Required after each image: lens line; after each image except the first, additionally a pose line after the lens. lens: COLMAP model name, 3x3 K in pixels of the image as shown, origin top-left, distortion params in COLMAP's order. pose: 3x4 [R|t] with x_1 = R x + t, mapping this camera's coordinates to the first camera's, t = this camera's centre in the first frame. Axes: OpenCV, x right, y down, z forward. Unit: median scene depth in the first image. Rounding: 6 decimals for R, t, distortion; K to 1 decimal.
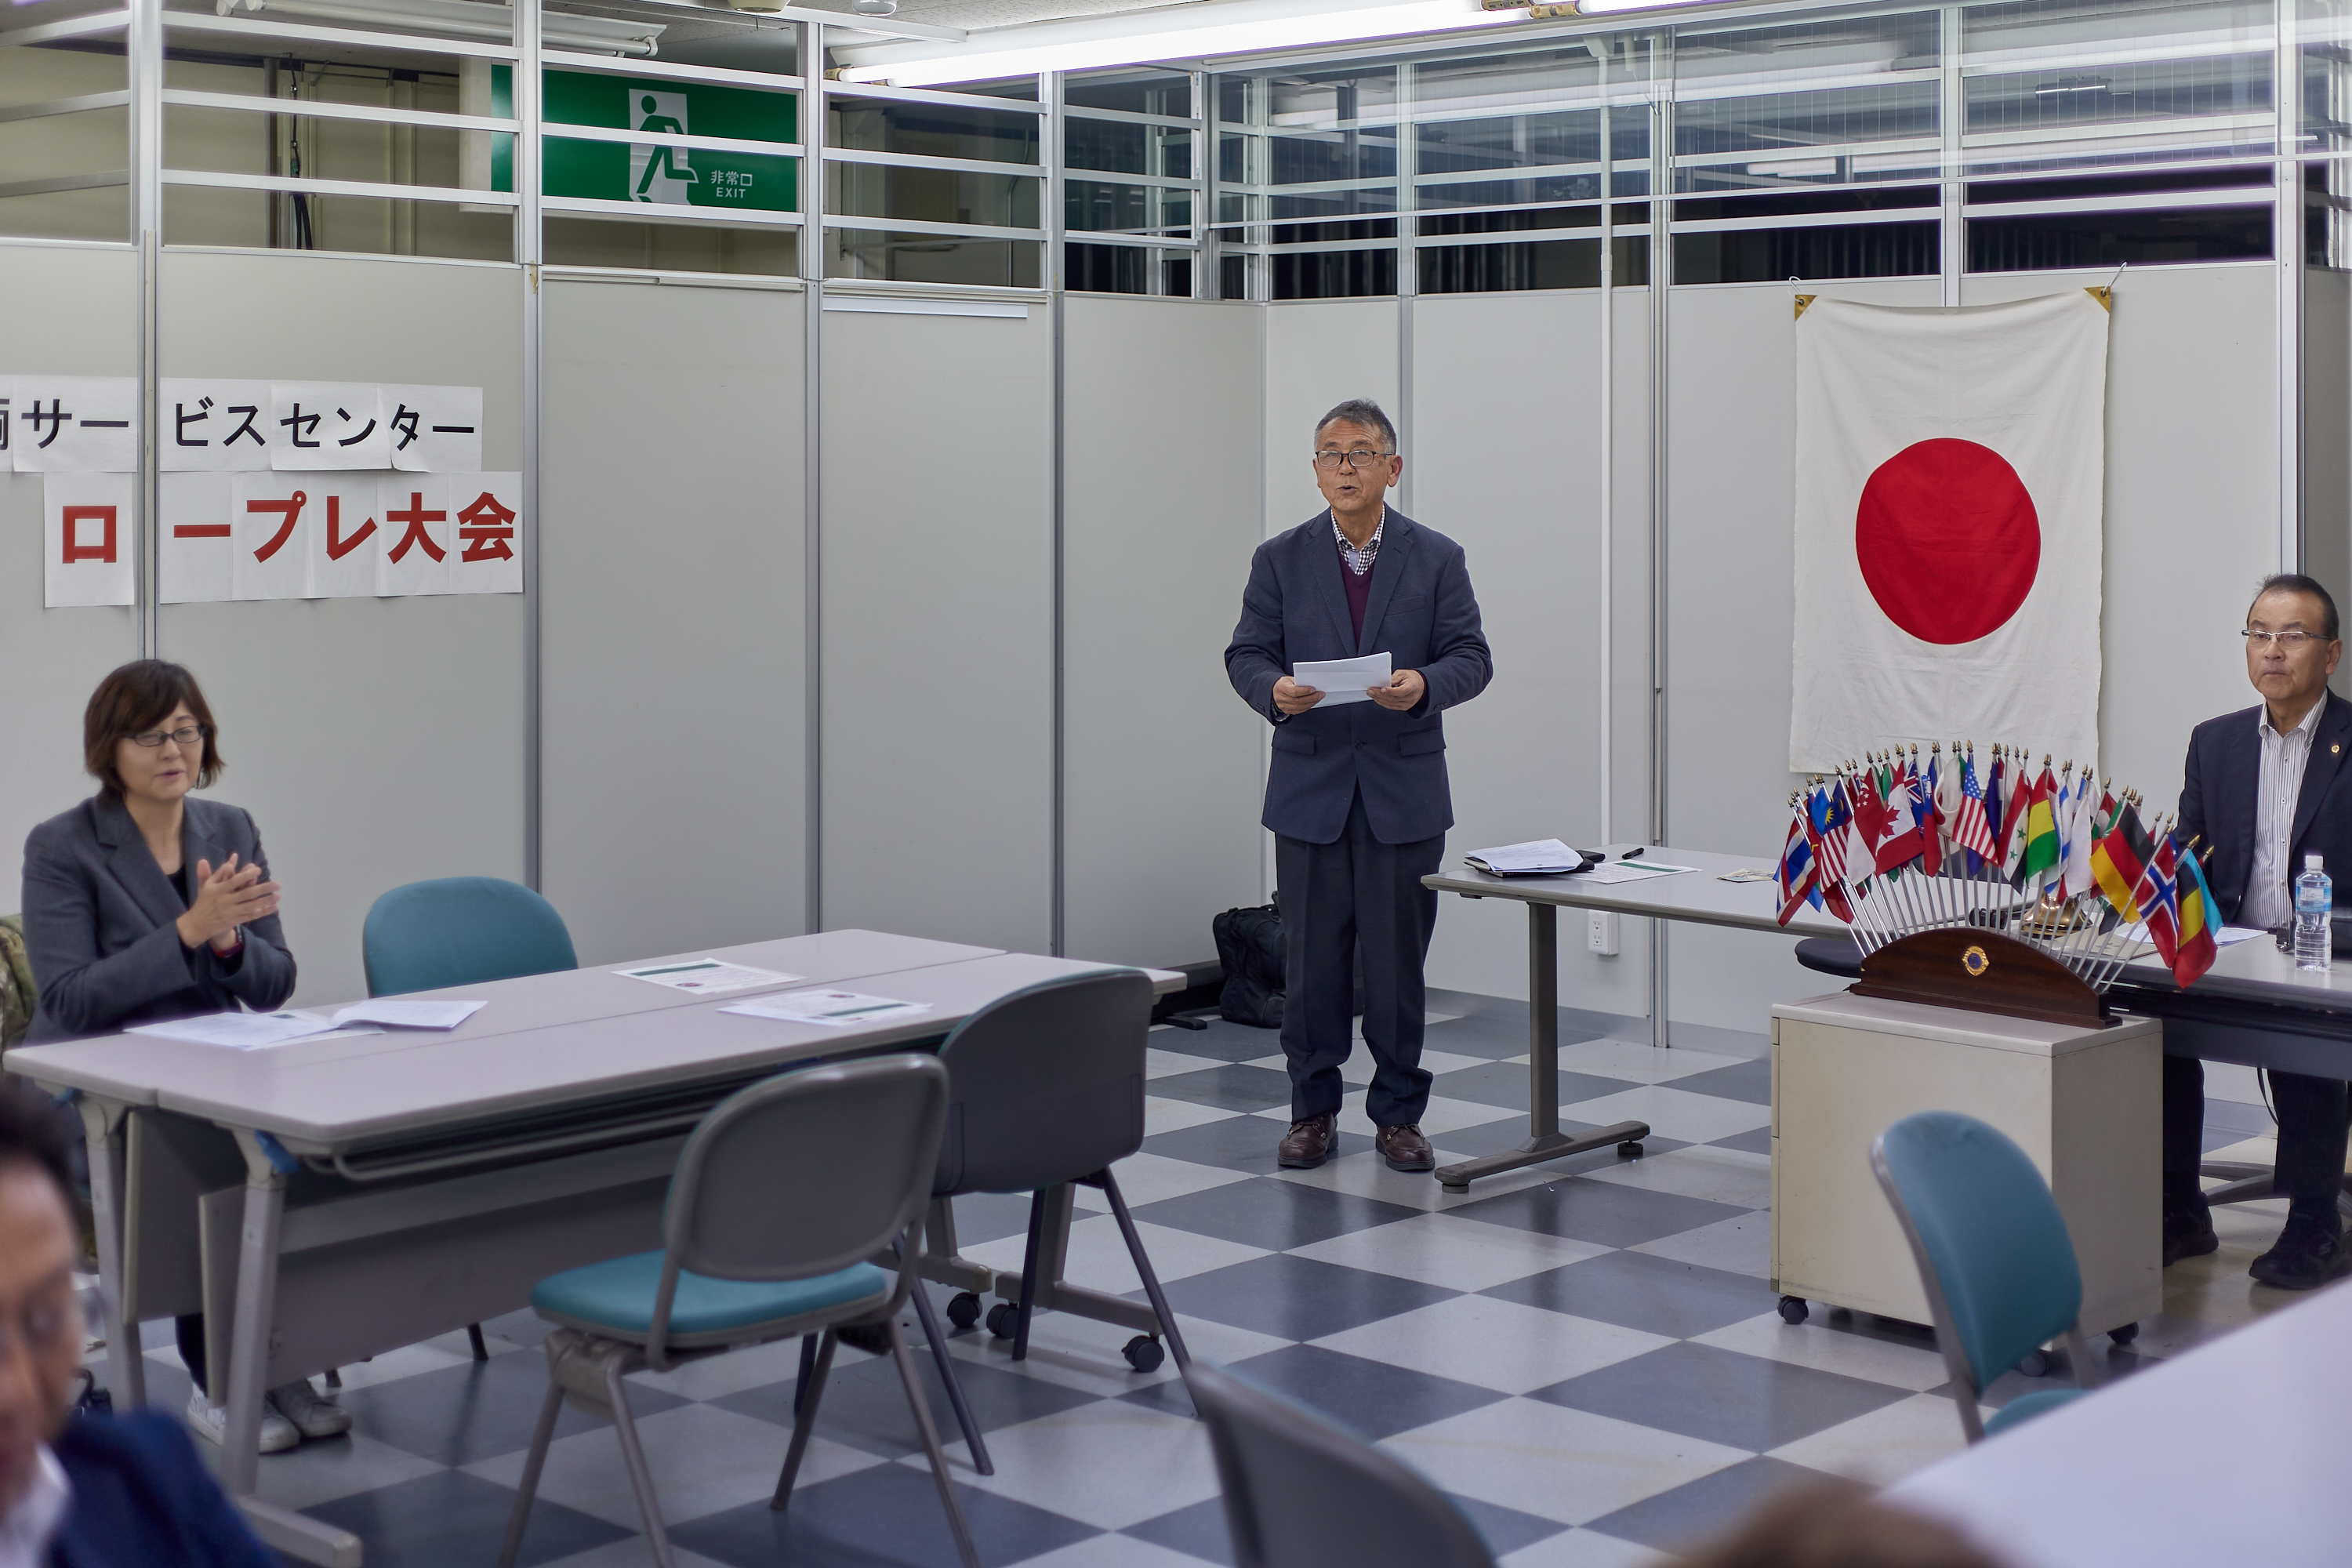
lens RADIAL K [[3283.0, 0, 1210.6], [0, 3283.0, 474.7], [0, 0, 1]] dist [0.015455, 0.038371]
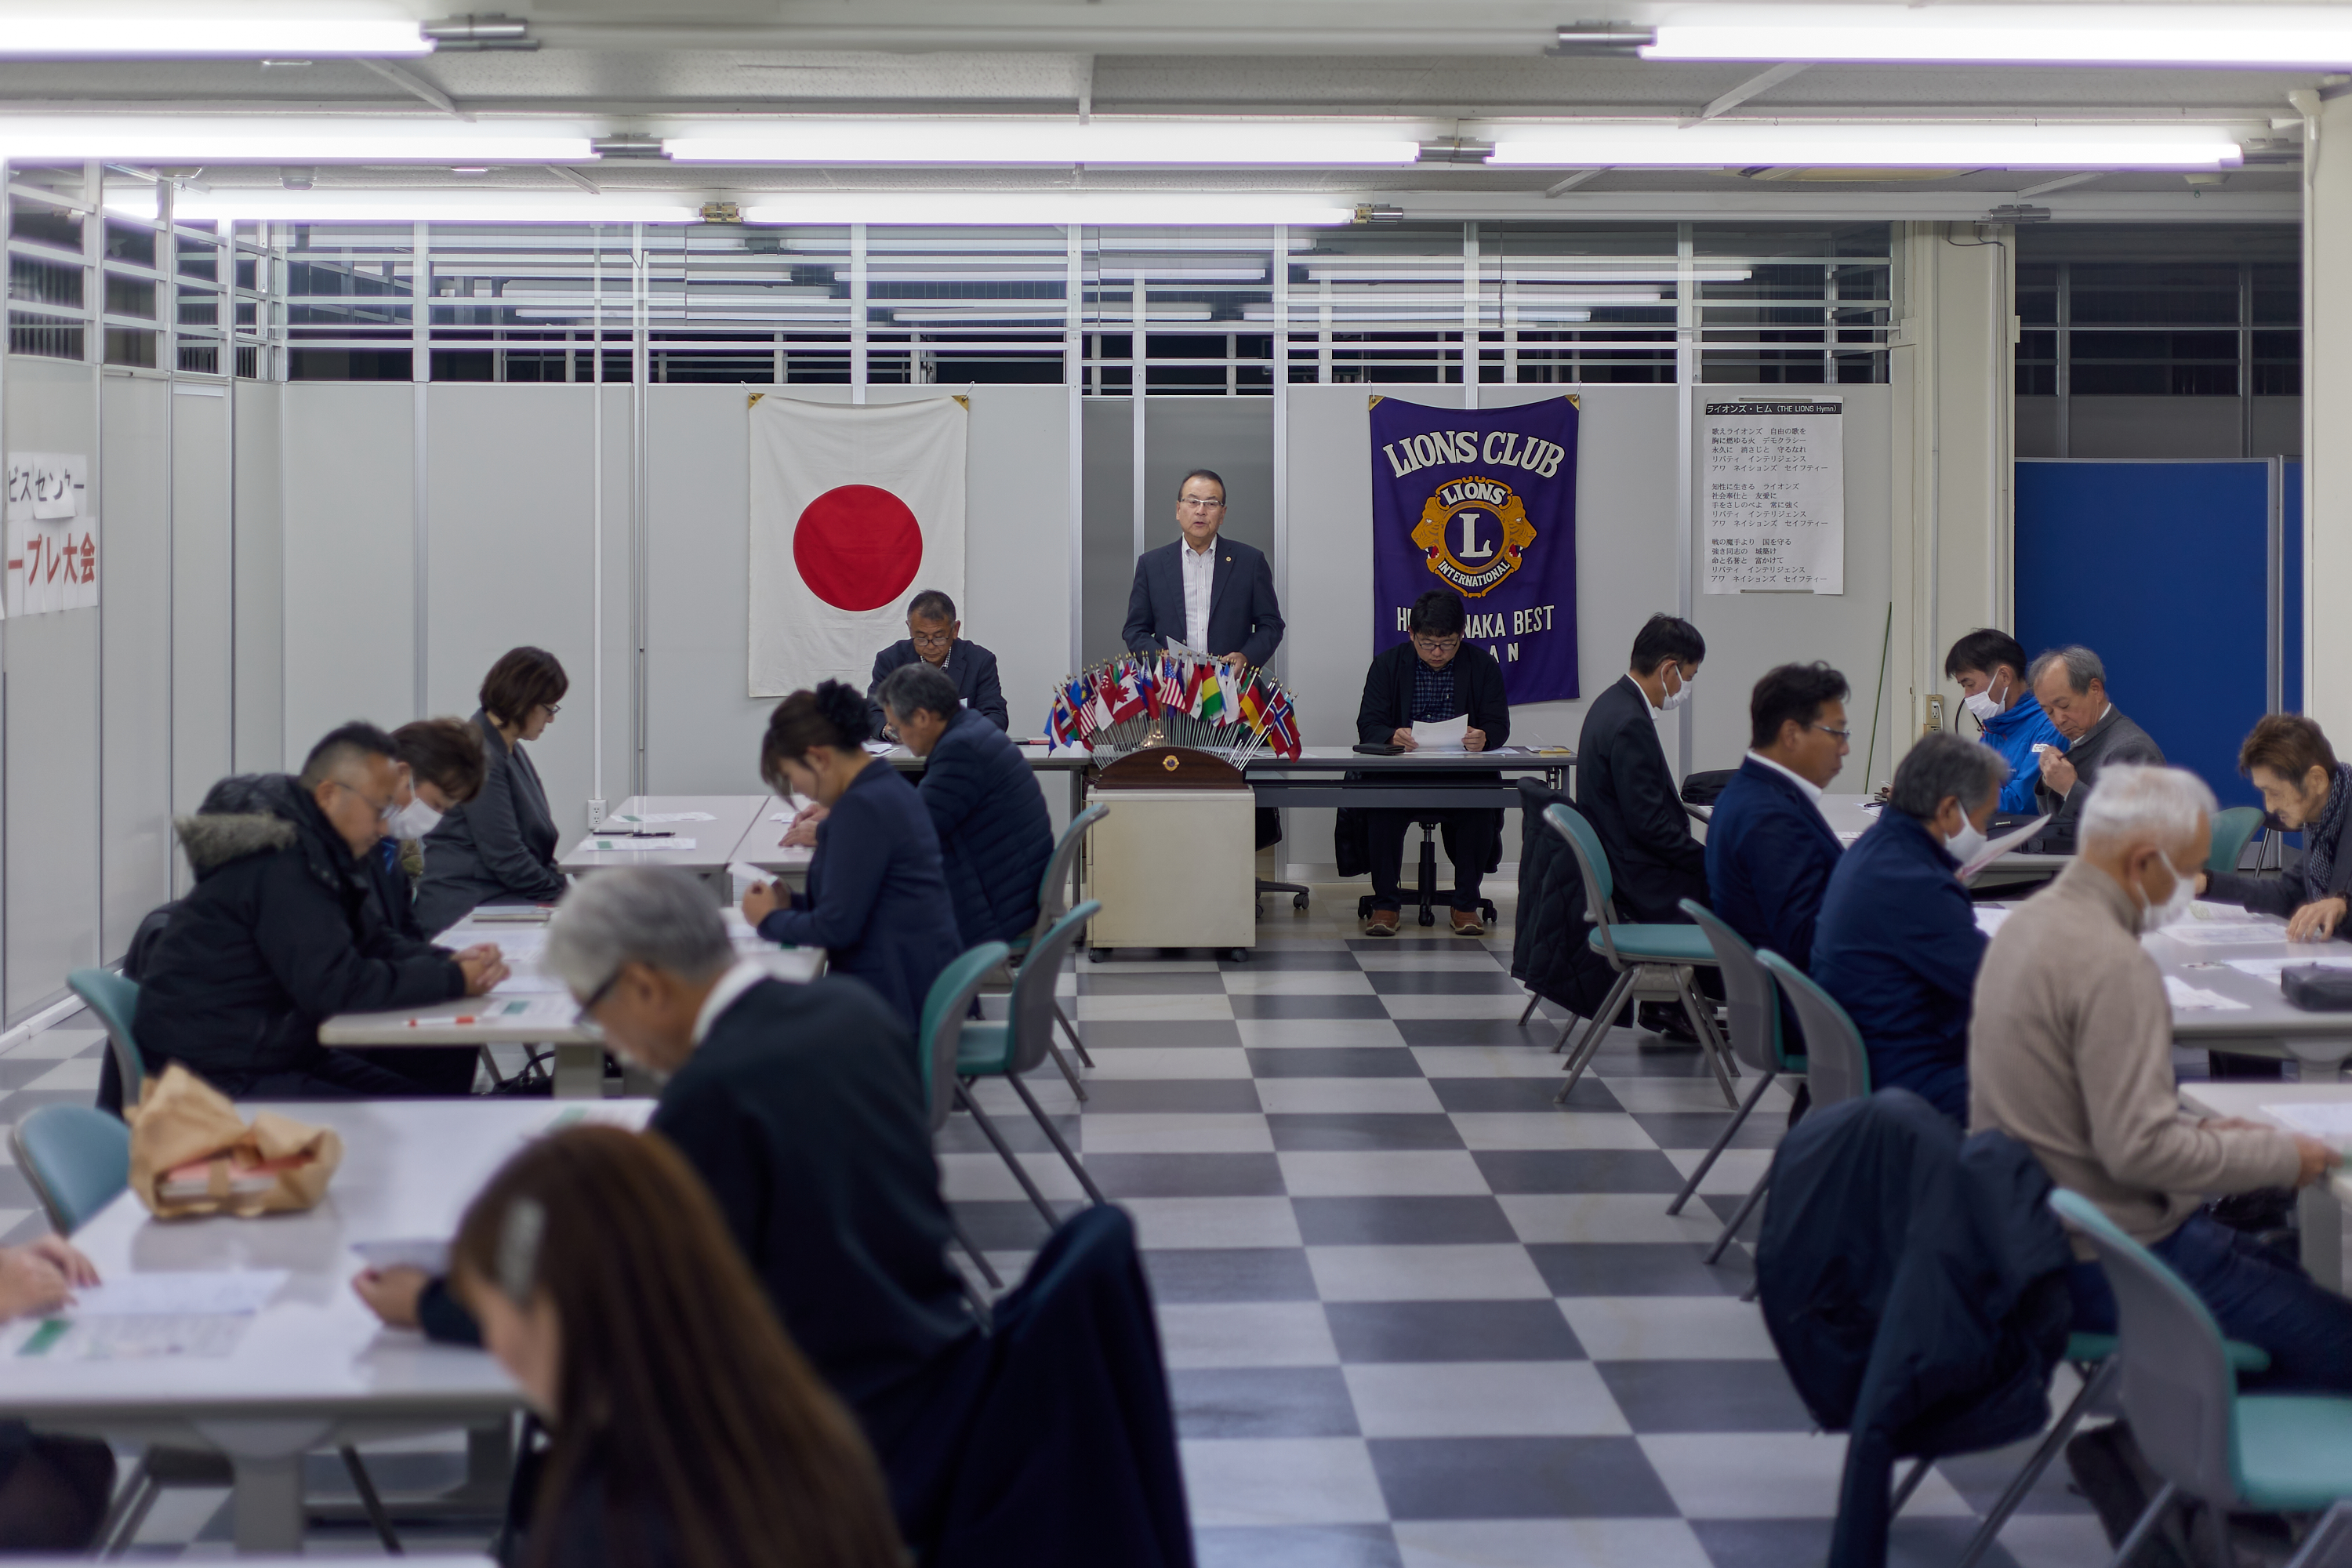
lens RADIAL K [[3292.3, 0, 1191.2], [0, 3292.3, 481.0], [0, 0, 1]] dist [0.013712, -0.051396]
pose [[0.703308, -0.004499, 0.710871, -0.818021], [0.004393, 0.999988, 0.001983, -0.015496], [-0.710872, 0.001728, 0.703319, -0.265365]]
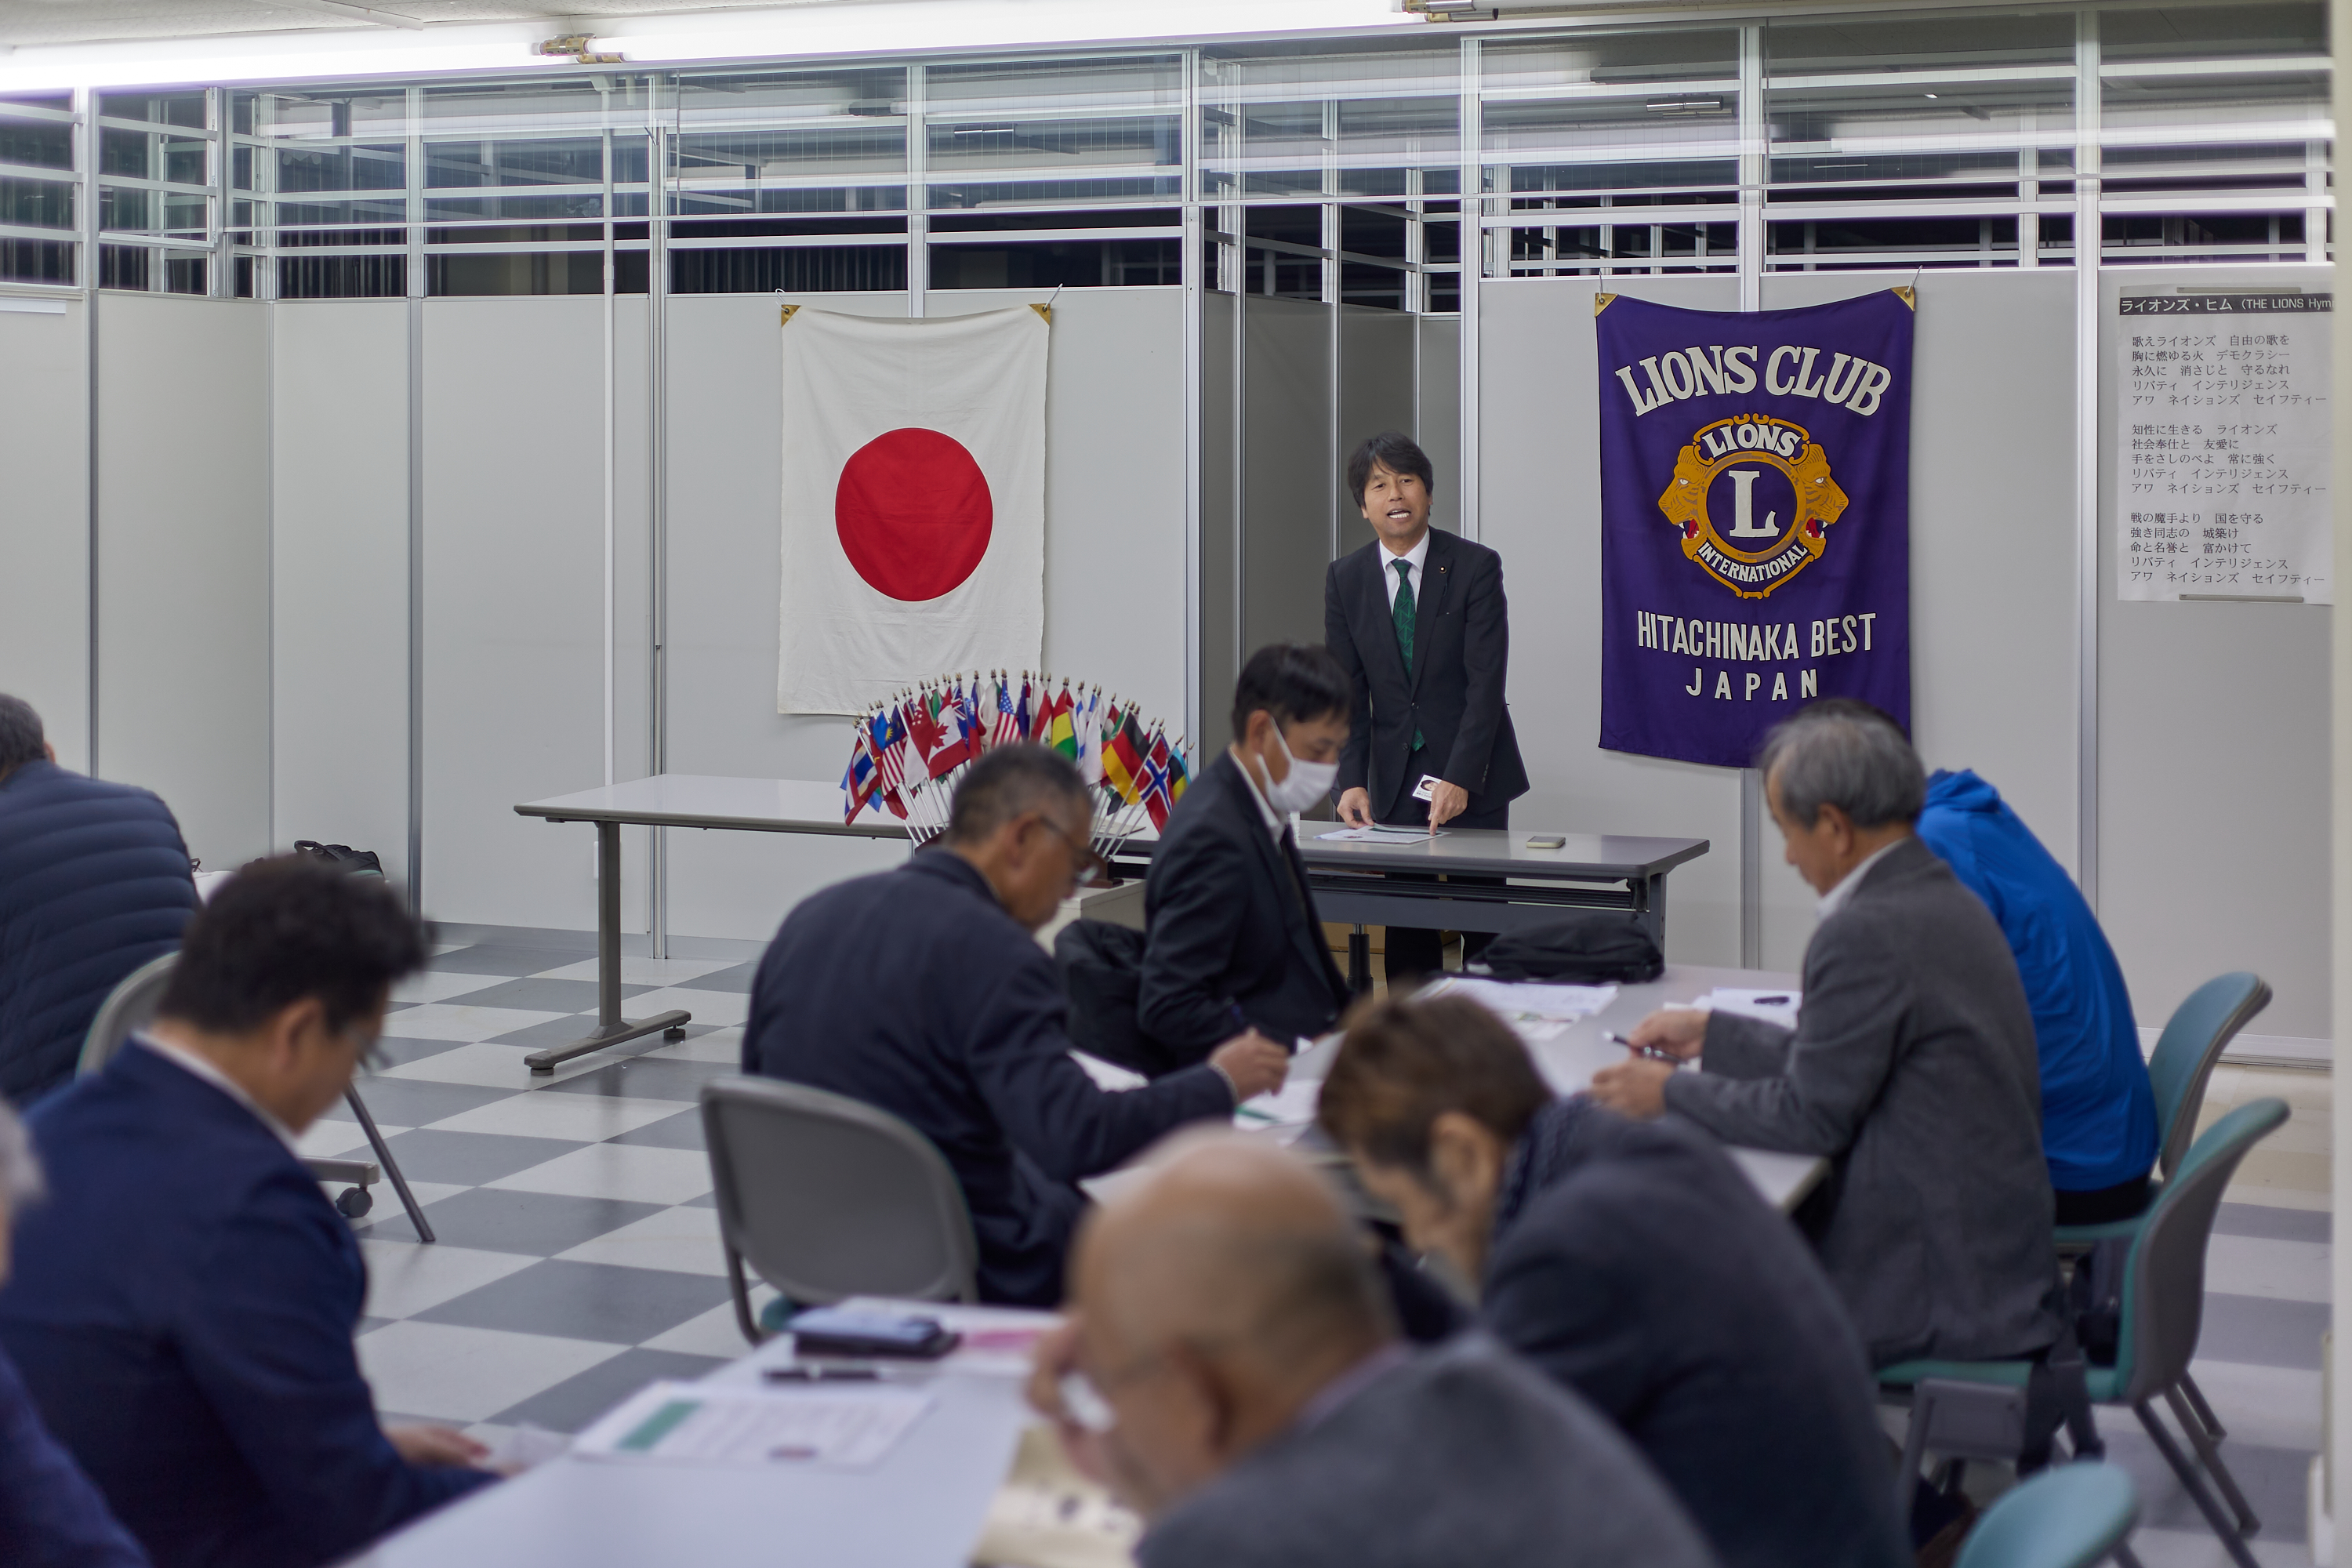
lens RADIAL K [[3321.3, 0, 1182.2], [0, 3321.3, 459.4], [0, 0, 1]] dist [0.017798, -0.129152]
pose [[0.930896, -0.002276, 0.365276, -0.124634], [0.002238, 0.999997, 0.000529, -0.000124], [-0.365276, 0.000325, 0.930899, -0.155591]]
